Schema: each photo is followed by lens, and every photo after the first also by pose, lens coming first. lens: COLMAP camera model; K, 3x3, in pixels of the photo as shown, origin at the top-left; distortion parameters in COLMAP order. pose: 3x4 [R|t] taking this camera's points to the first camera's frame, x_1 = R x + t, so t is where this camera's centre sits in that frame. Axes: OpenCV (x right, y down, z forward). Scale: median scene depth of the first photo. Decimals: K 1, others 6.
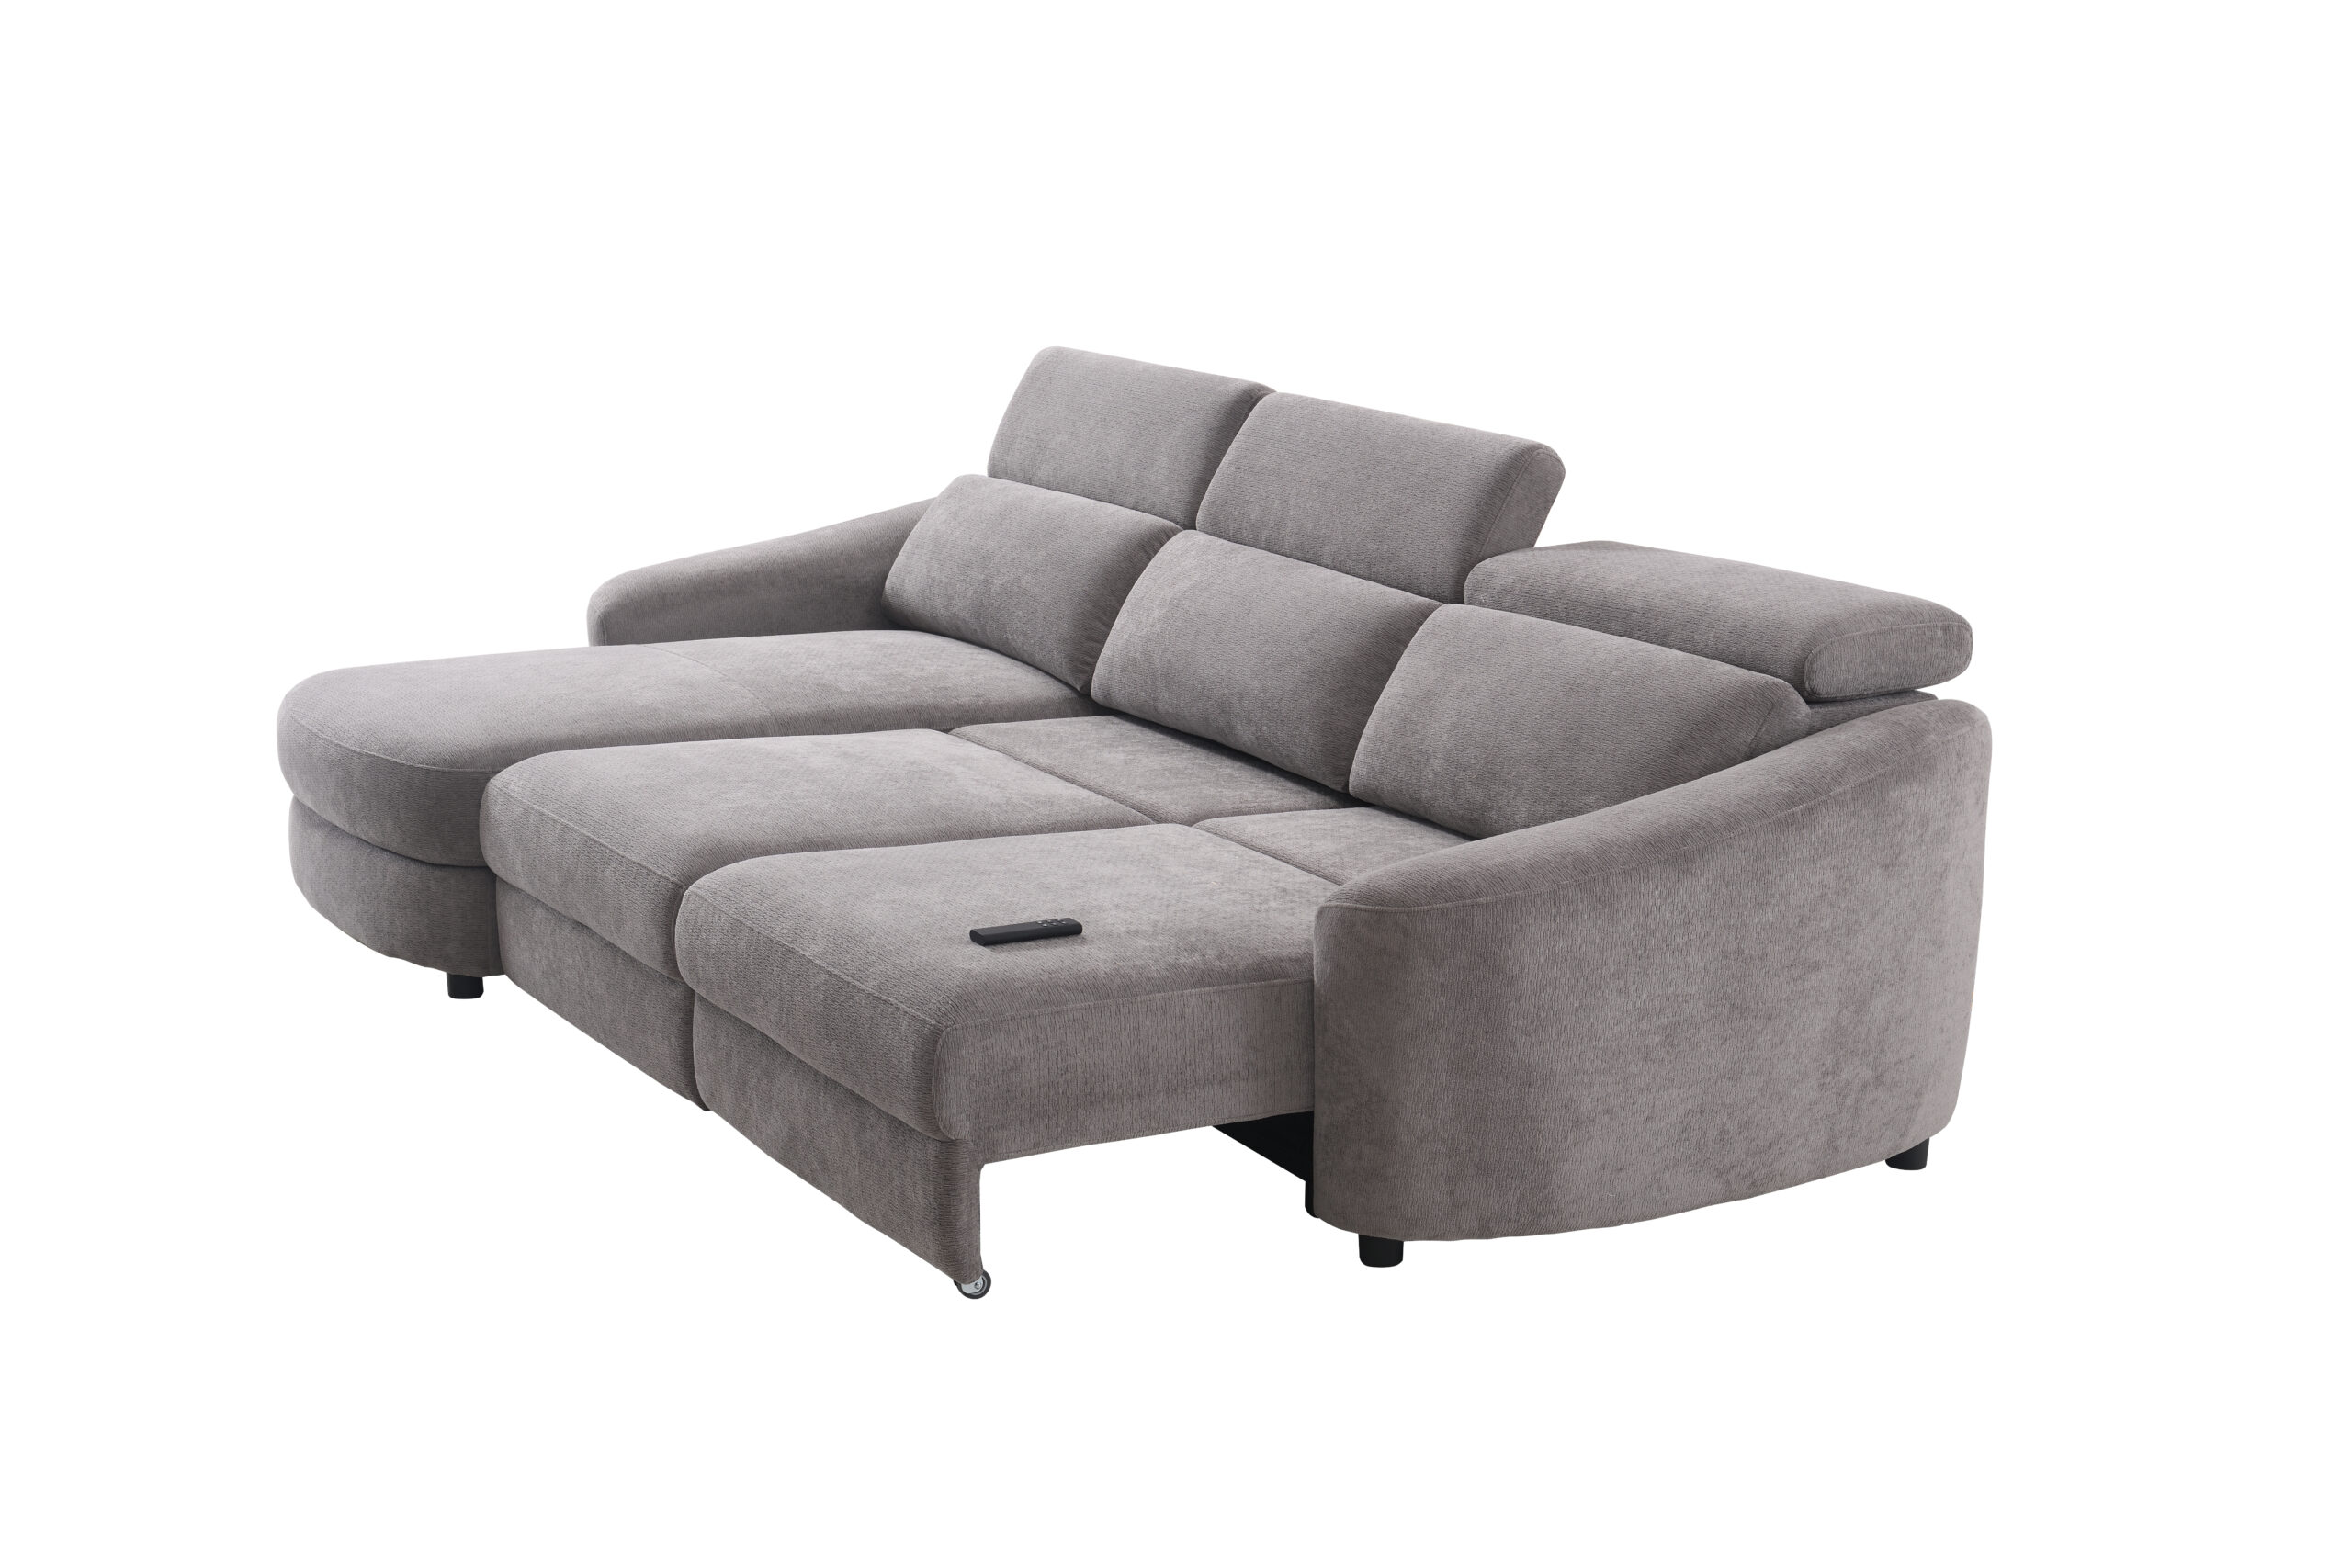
lens RADIAL K [[3634.6, 0, 1176.0], [0, 3634.6, 784.0], [0, 0, 1]] dist [0.113309, 0.000617]
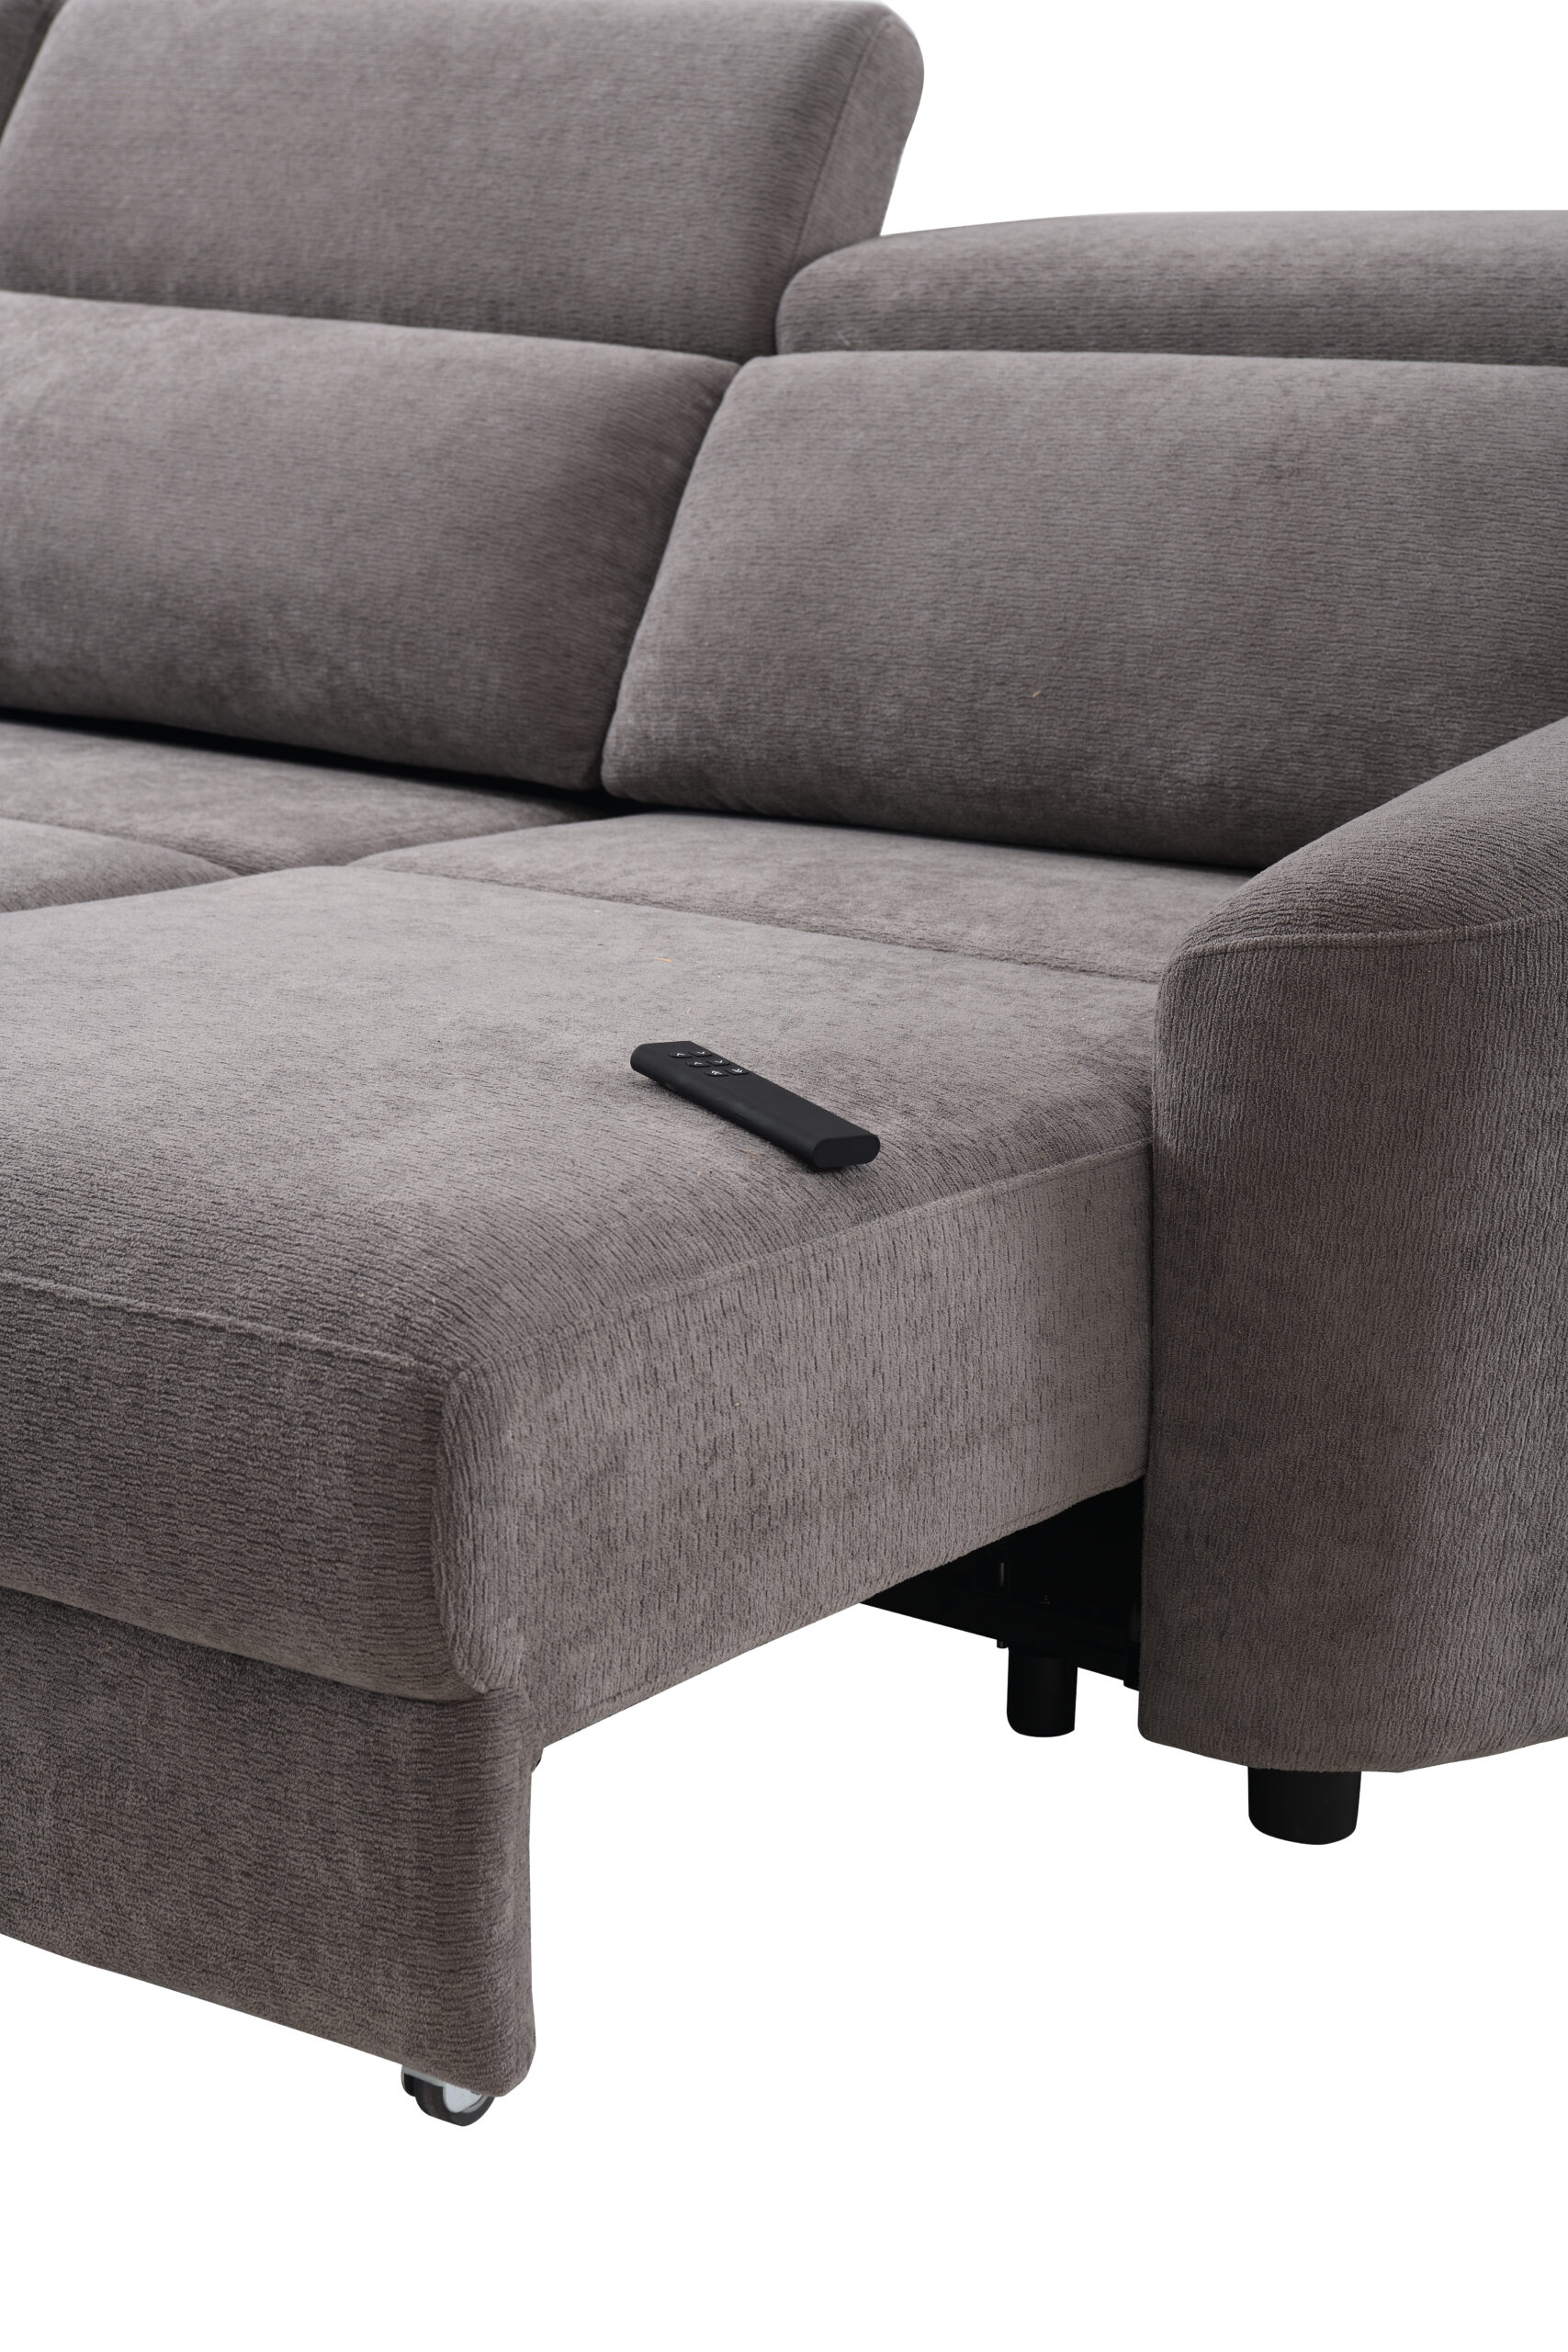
lens RADIAL K [[4522.4, 0, 784.0], [0, 4522.4, 1176.0], [0, 0, 1]] dist [0.021673, 3.512726]
pose [[0.914551, -0.102899, 0.391164, -0.185805], [0.088700, 0.994580, 0.054249, 0.026359], [-0.394626, -0.014918, 0.918721, 0.557285]]
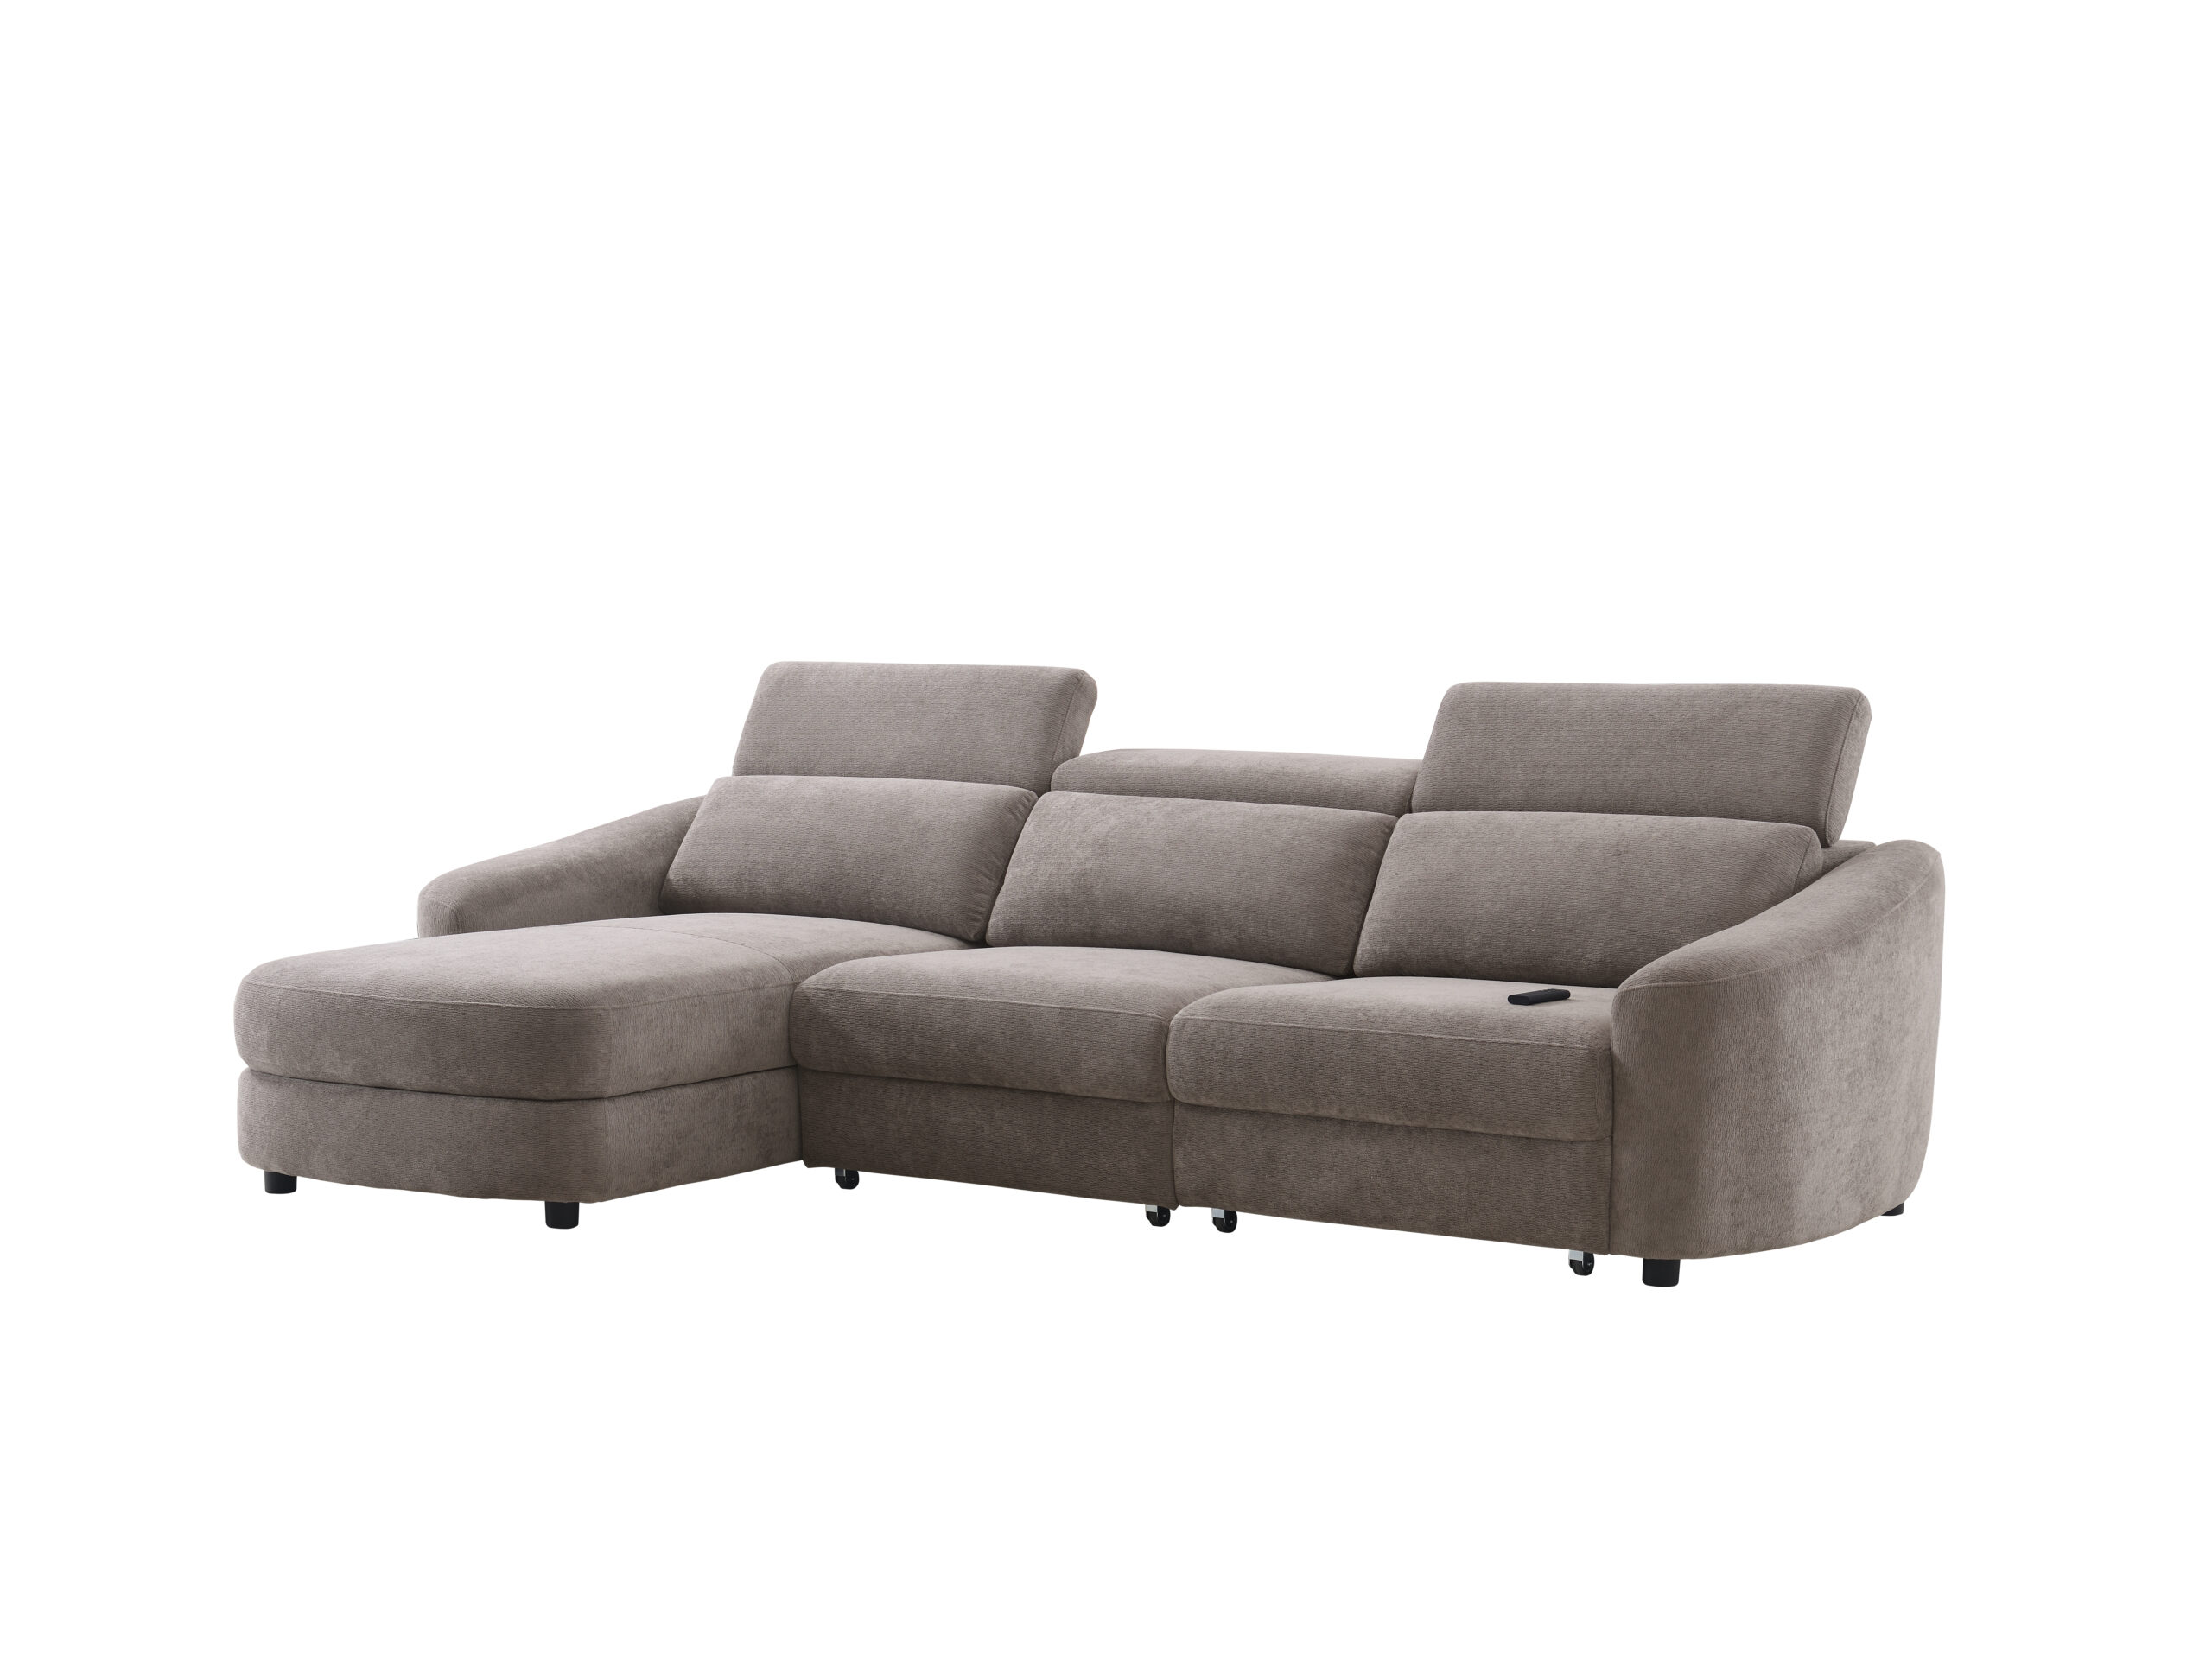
lens RADIAL K [[3578.3, 0, 1106.0], [0, 3578.3, 832.5], [0, 0, 1]] dist [0.073342, 0.059711]
pose [[0.902701, -0.024816, 0.429552, -0.624903], [0.087382, 0.988104, -0.126550, 0.116661], [-0.421302, 0.151772, 0.894131, -0.025465]]
